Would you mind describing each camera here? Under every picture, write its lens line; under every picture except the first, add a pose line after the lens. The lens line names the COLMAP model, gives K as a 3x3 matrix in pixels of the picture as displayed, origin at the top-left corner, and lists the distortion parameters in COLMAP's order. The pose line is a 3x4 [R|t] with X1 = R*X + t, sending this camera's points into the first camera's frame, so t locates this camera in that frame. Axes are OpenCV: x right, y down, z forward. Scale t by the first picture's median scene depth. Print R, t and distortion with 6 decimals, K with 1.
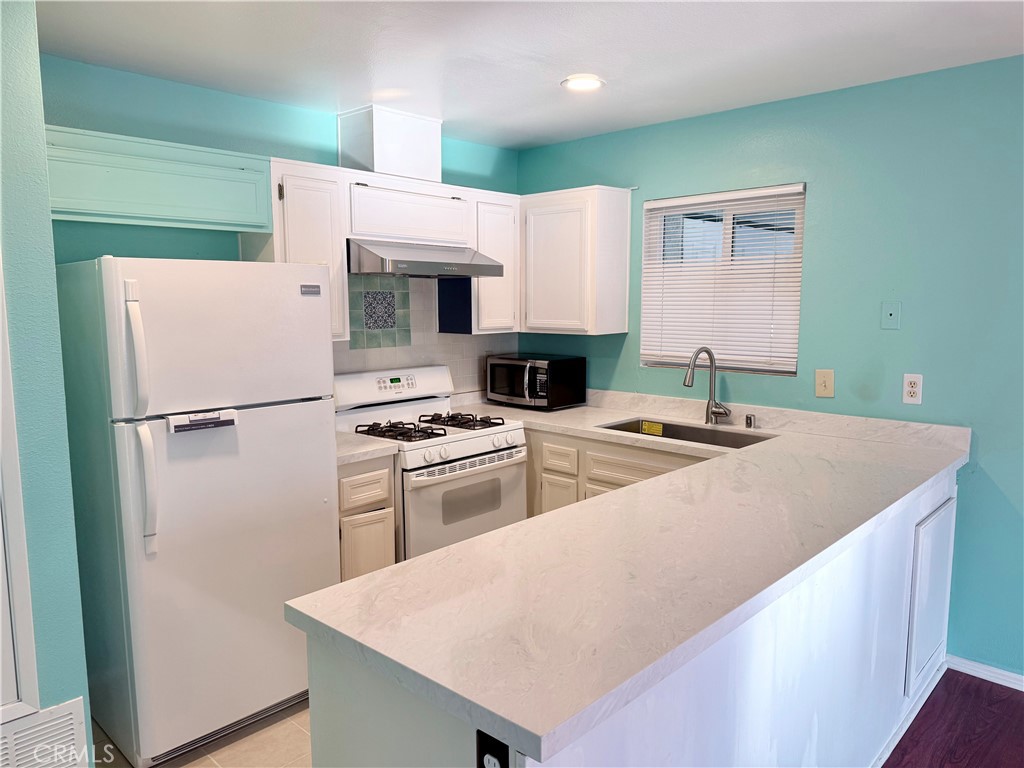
lens RADIAL K [[734.6, 0, 512.0], [0, 734.6, 384.0], [0, 0, 1]] dist [-0.005971, -0.005992]
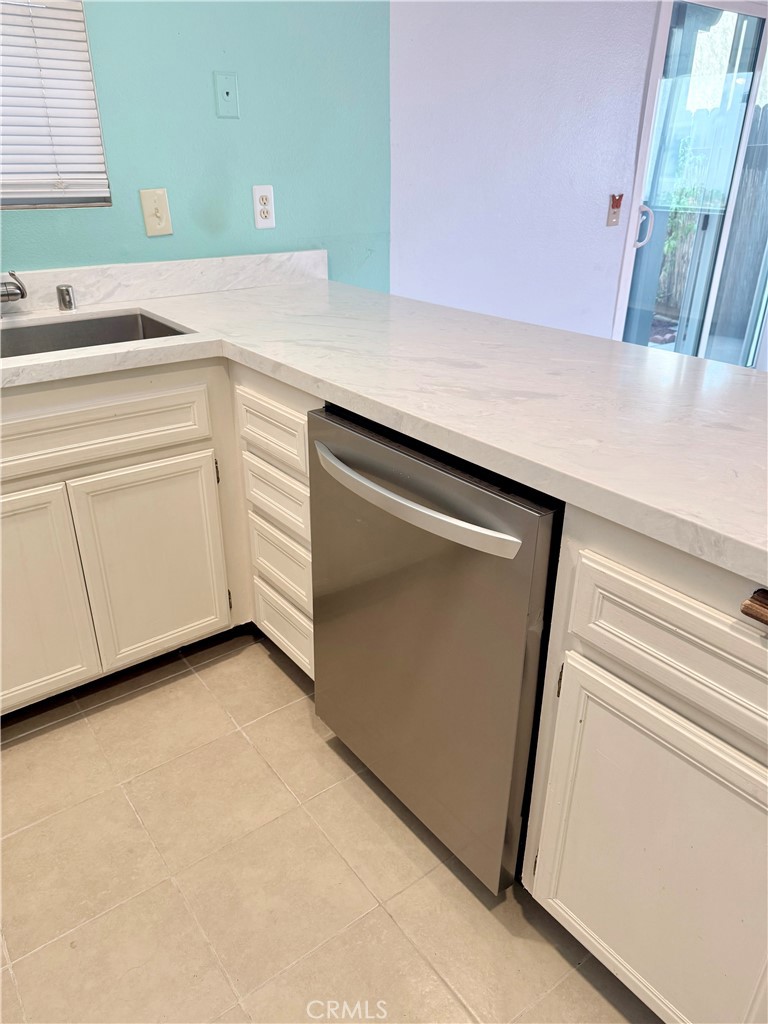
lens RADIAL K [[734.6, 0, 384.0], [0, 734.6, 512.0], [0, 0, 1]] dist [-0.005971, -0.005992]
pose [[0.159603, -0.420039, 0.893361, -0.237429], [0.111647, 0.906836, 0.406428, -0.001809], [-0.980847, 0.034874, 0.191630, 0.744949]]
